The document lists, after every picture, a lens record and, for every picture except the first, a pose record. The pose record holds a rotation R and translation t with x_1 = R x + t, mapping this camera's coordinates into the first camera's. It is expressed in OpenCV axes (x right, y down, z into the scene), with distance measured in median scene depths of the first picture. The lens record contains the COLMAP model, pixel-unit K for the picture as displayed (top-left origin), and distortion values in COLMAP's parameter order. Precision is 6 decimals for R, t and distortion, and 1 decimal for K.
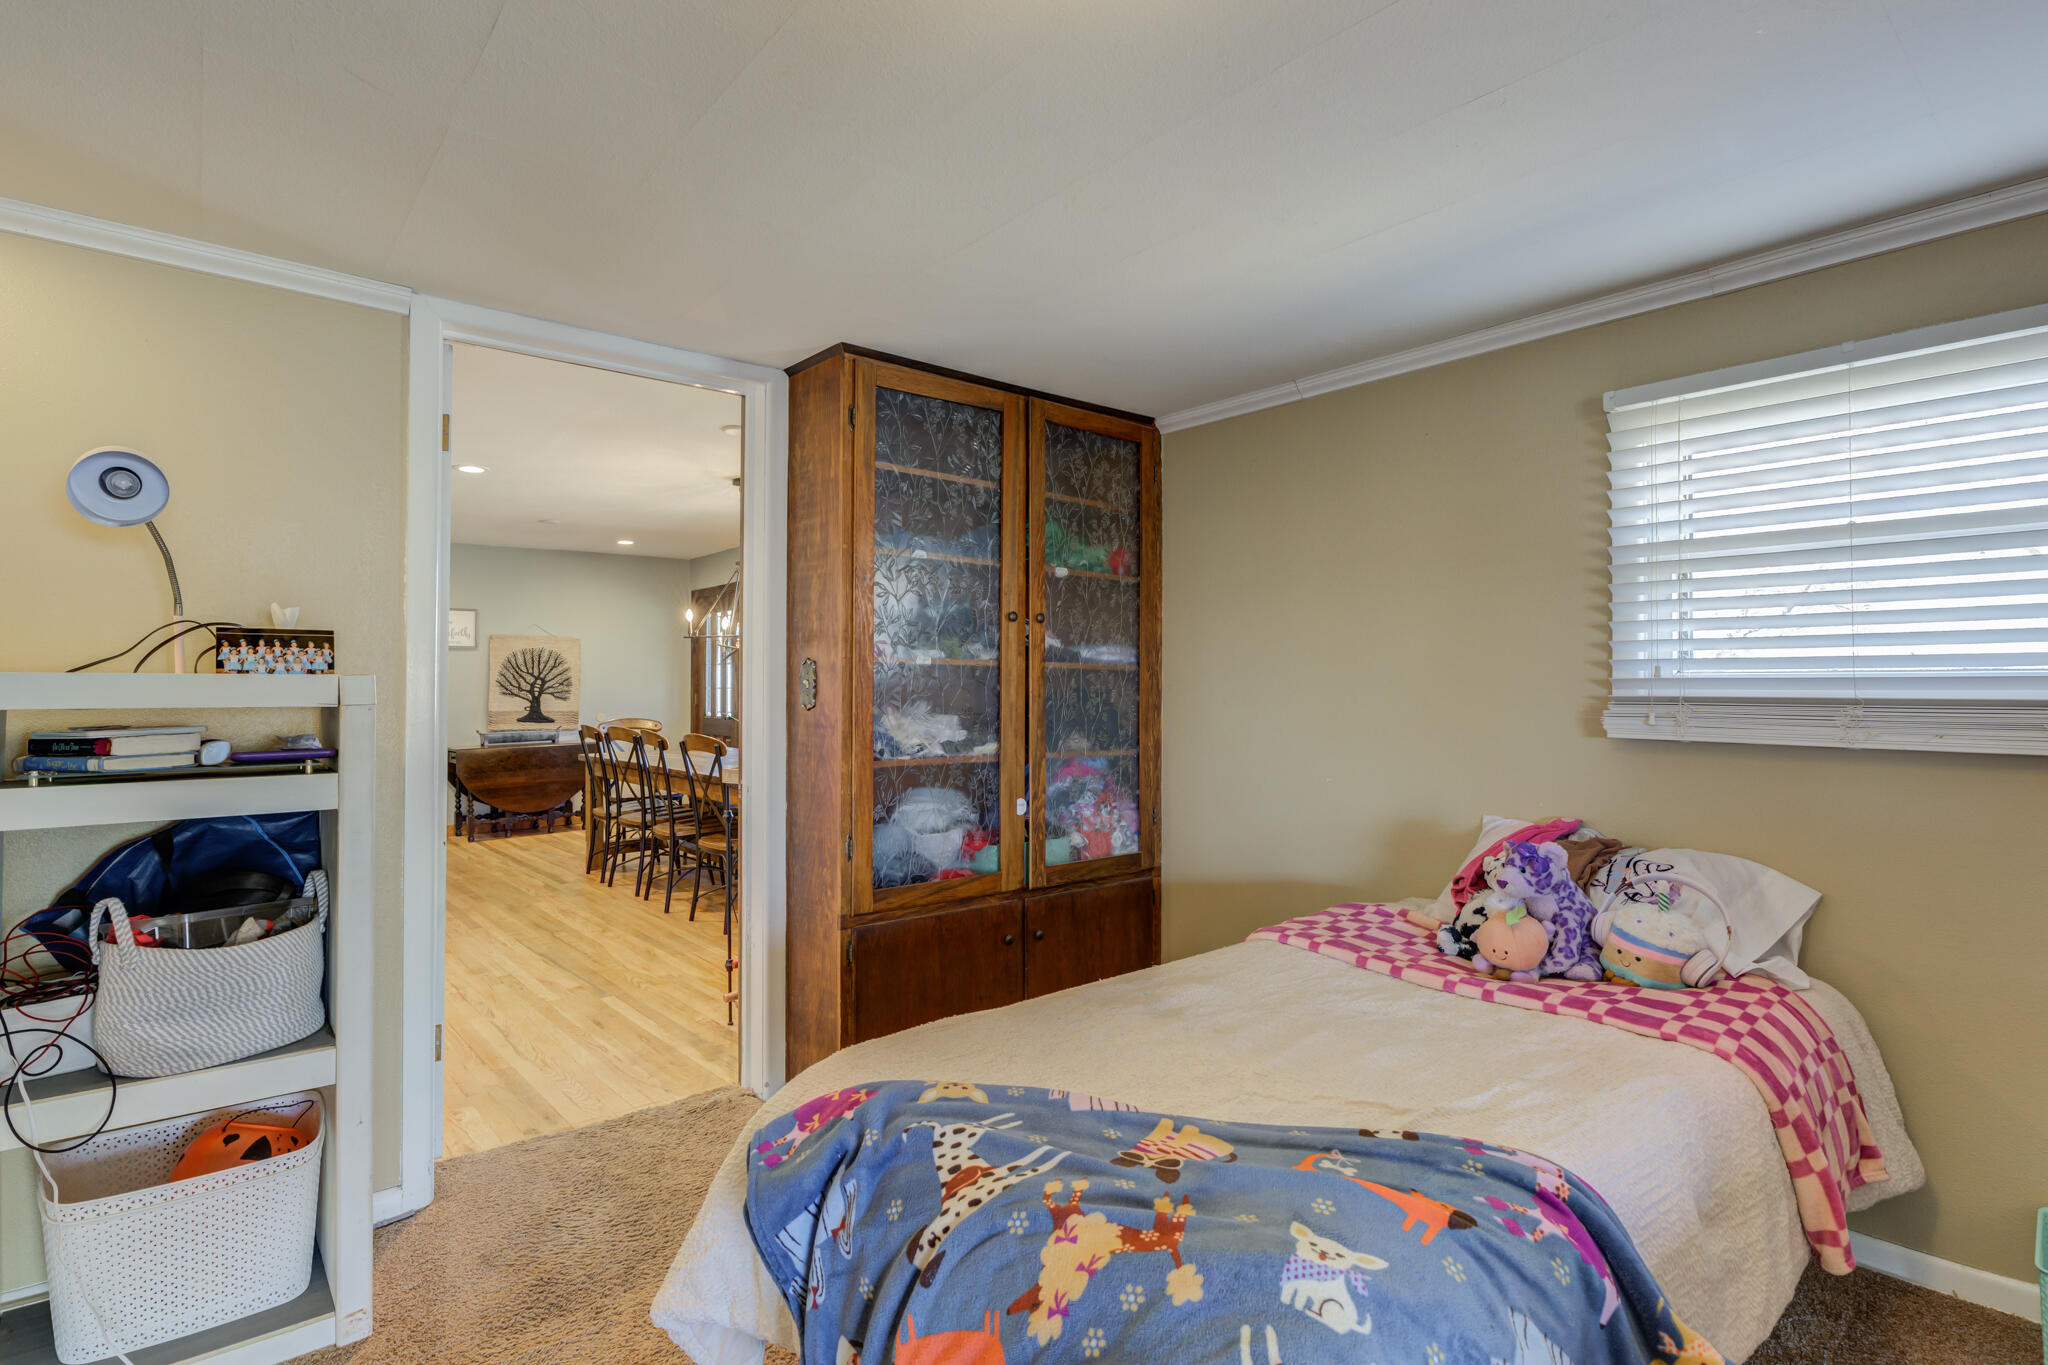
lens RADIAL K [[1022.9, 0, 1027.2], [0, 1022.9, 670.8], [0, 0, 1]] dist [-0.002798, 0.005857]
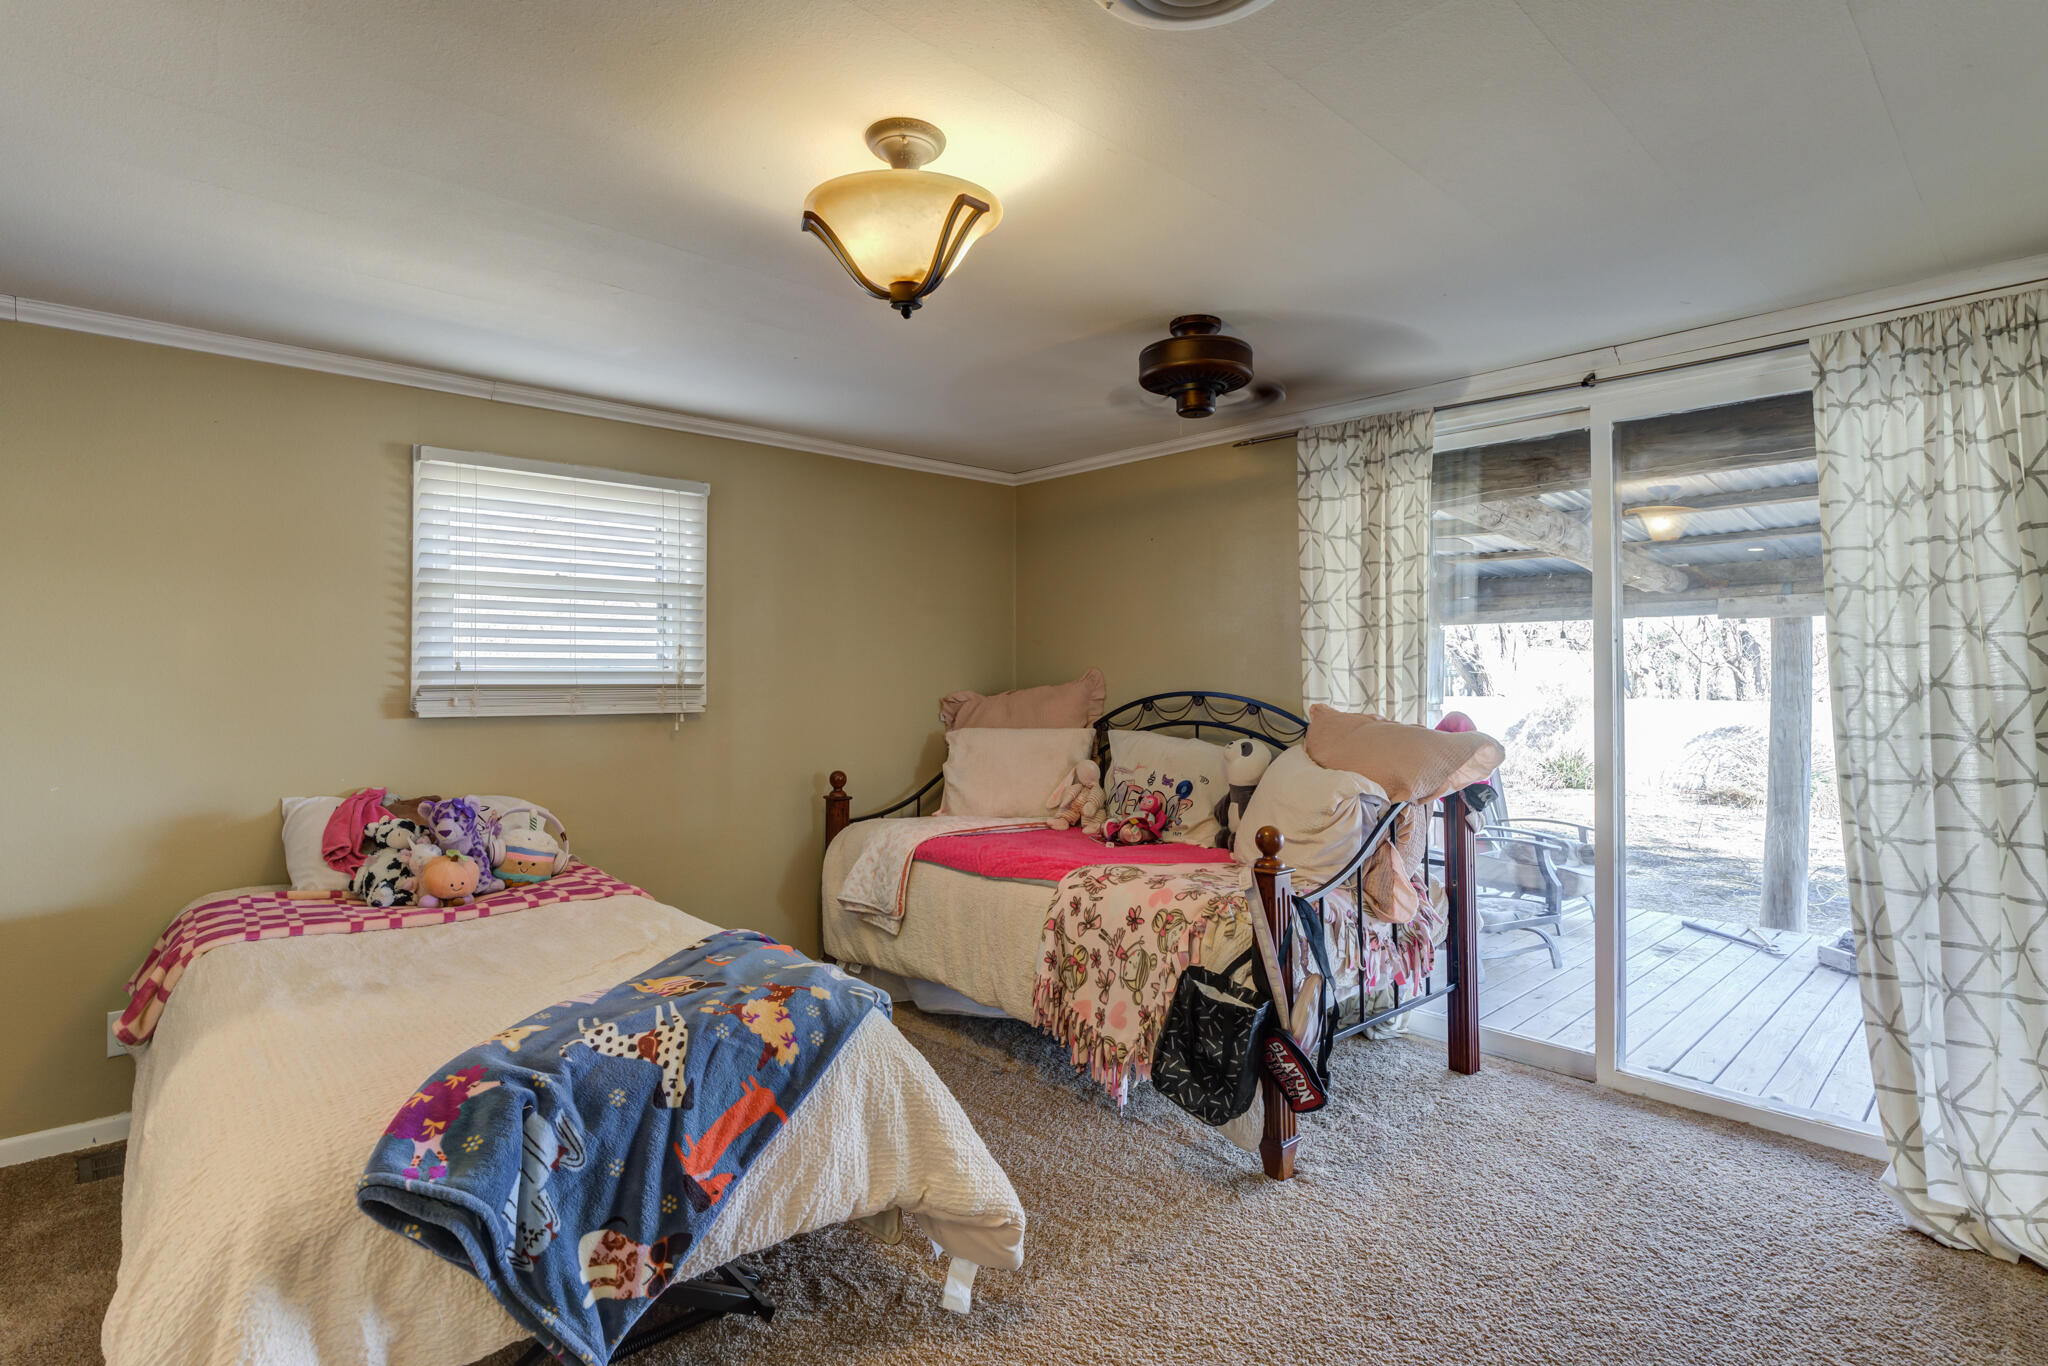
lens RADIAL K [[1022.9, 0, 1024.2], [0, 1022.9, 680.4], [0, 0, 1]] dist [-0.002798, 0.005857]
pose [[-0.044668, 0.003111, 0.998997, -0.743228], [-0.008489, 0.999958, -0.003494, 0.017364], [-0.998966, -0.008636, -0.044640, 0.313466]]
